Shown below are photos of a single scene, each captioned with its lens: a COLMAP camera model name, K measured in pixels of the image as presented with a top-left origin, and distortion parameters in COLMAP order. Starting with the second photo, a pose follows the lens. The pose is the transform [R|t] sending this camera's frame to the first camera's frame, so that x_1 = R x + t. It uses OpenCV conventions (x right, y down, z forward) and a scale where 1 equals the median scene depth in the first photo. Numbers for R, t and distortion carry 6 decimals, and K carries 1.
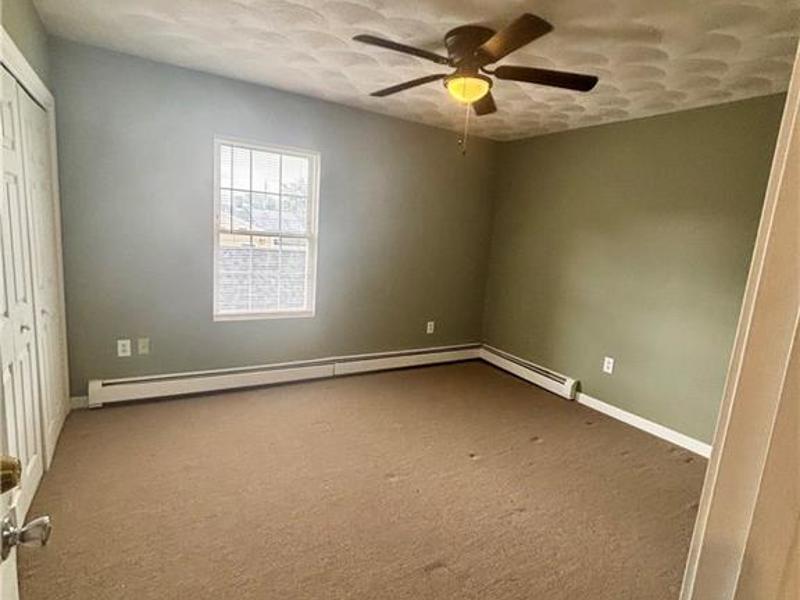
lens RADIAL K [[409.7, 0, 400.0], [0, 409.7, 300.0], [0, 0, 1]] dist [0.001945, -0.022351]
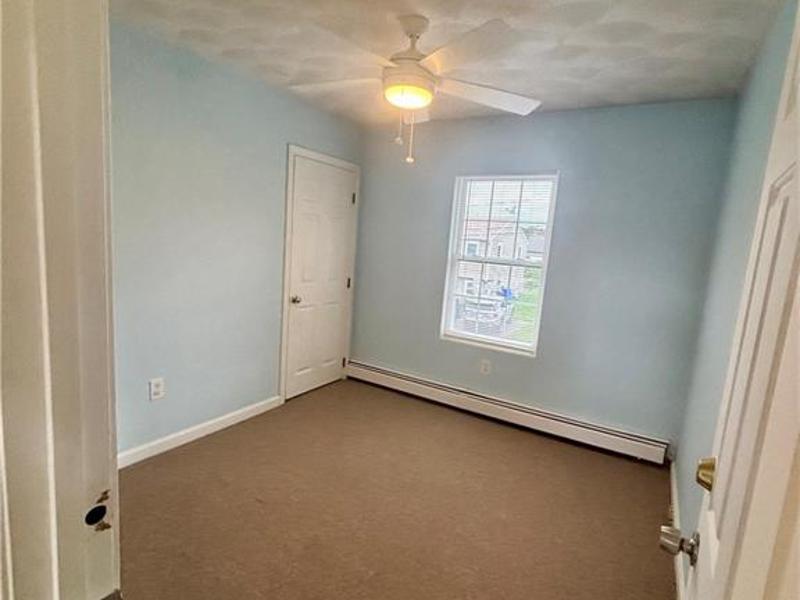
lens RADIAL K [[433.0, 0, 397.7], [0, 433.0, 309.9], [0, 0, 1]] dist [-0.000678, -0.000138]
pose [[0.447073, 0.089573, -0.890001, 0.526272], [-0.184991, 0.982722, 0.005979, -0.009442], [0.875159, 0.161969, 0.455919, 0.343370]]
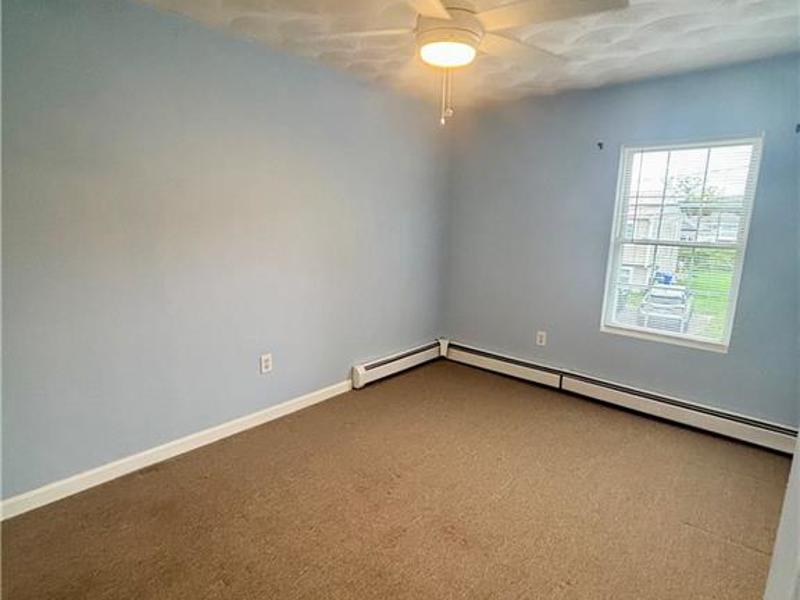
lens RADIAL K [[409.7, 0, 400.0], [0, 409.7, 300.0], [0, 0, 1]] dist [0.001945, -0.022351]
pose [[0.275986, 0.102368, -0.955695, 0.359090], [-0.154752, 0.986073, 0.060932, -0.007319], [0.948622, 0.131079, 0.287984, 0.227896]]
